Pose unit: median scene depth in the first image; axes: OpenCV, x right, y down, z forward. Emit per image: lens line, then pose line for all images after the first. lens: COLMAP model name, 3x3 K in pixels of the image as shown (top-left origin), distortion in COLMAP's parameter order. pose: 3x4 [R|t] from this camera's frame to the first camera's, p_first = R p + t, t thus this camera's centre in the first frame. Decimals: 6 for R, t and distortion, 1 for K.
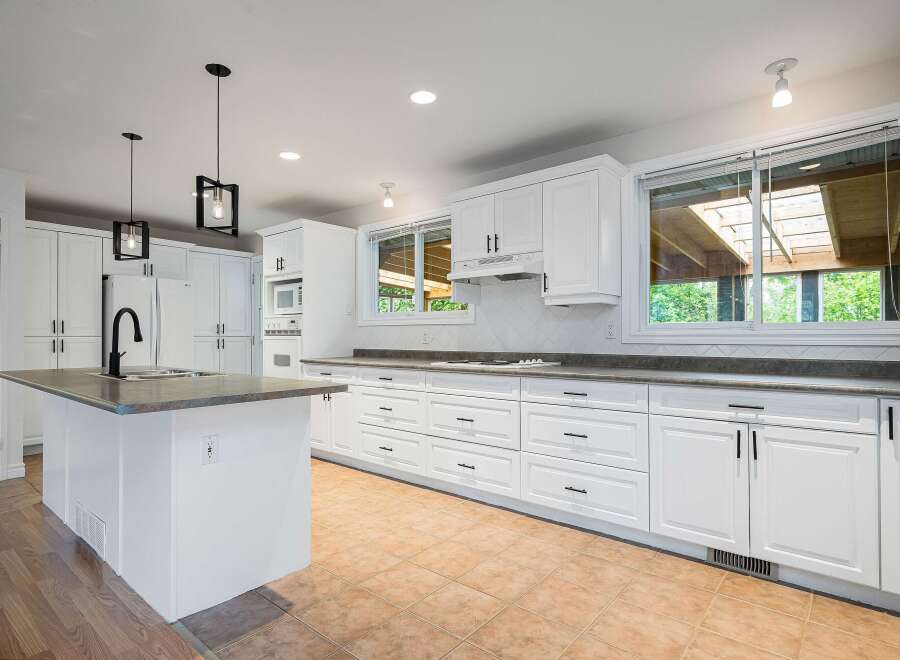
lens RADIAL K [[488.6, 0, 455.6], [0, 488.6, 331.4], [0, 0, 1]] dist [0.001895, -0.000125]
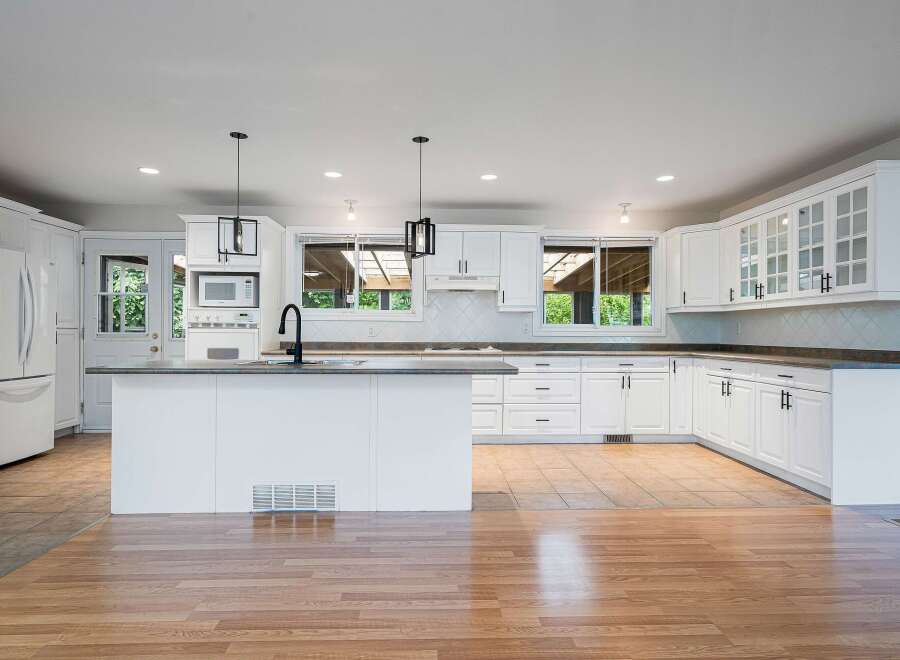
lens RADIAL K [[512.7, 0, 453.1], [0, 512.7, 333.9], [0, 0, 1]] dist [-0.002029, 0.000750]
pose [[0.738281, 0.004652, 0.674477, -0.889947], [-0.013810, 0.999871, 0.008220, 0.006044], [-0.674352, -0.015383, 0.738250, -0.091766]]
